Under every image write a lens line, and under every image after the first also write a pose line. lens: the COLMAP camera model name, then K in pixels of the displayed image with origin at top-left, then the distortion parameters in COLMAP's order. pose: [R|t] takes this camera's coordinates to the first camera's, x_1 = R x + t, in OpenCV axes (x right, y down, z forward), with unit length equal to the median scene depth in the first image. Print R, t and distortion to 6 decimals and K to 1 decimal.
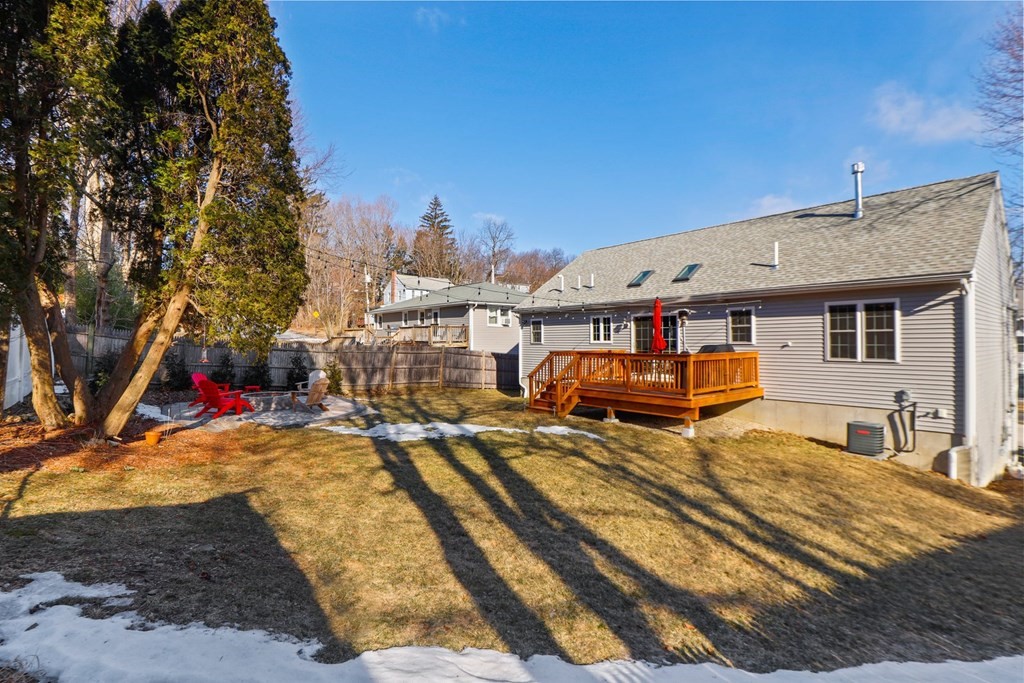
lens RADIAL K [[472.3, 0, 512.0], [0, 472.3, 341.5], [0, 0, 1]] dist [-0.023567, -0.000150]
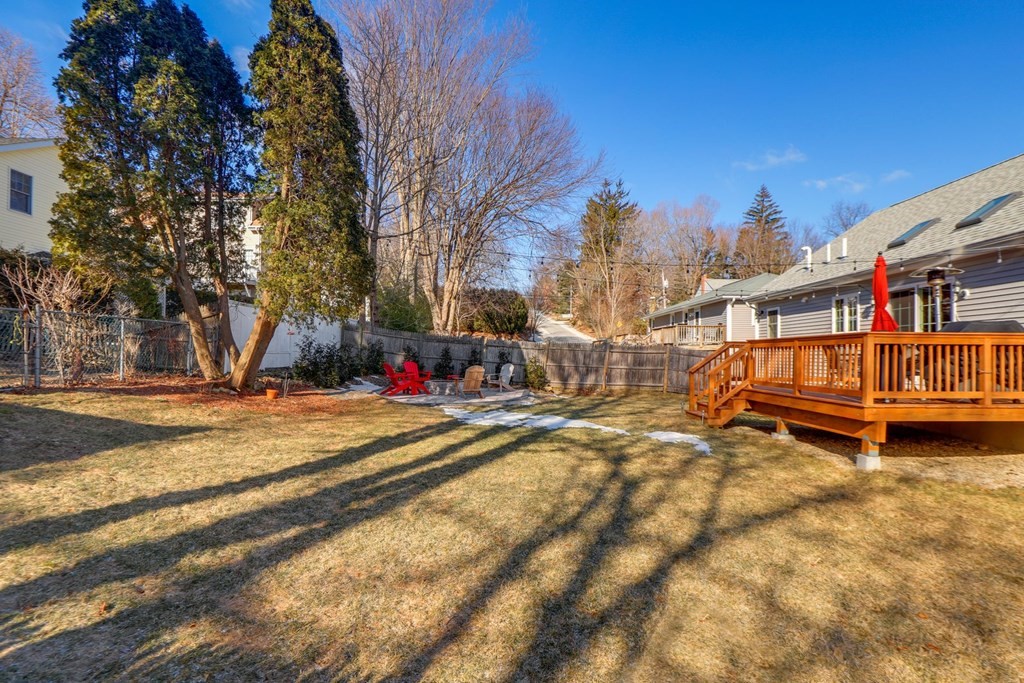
lens RADIAL K [[491.4, 0, 513.0], [0, 491.4, 358.5], [0, 0, 1]] dist [-0.036372, -0.000408]
pose [[0.788962, 0.015113, -0.614256, 0.244503], [-0.011429, 0.999885, 0.009921, 0.037321], [0.614336, -0.000807, 0.789044, 0.148107]]
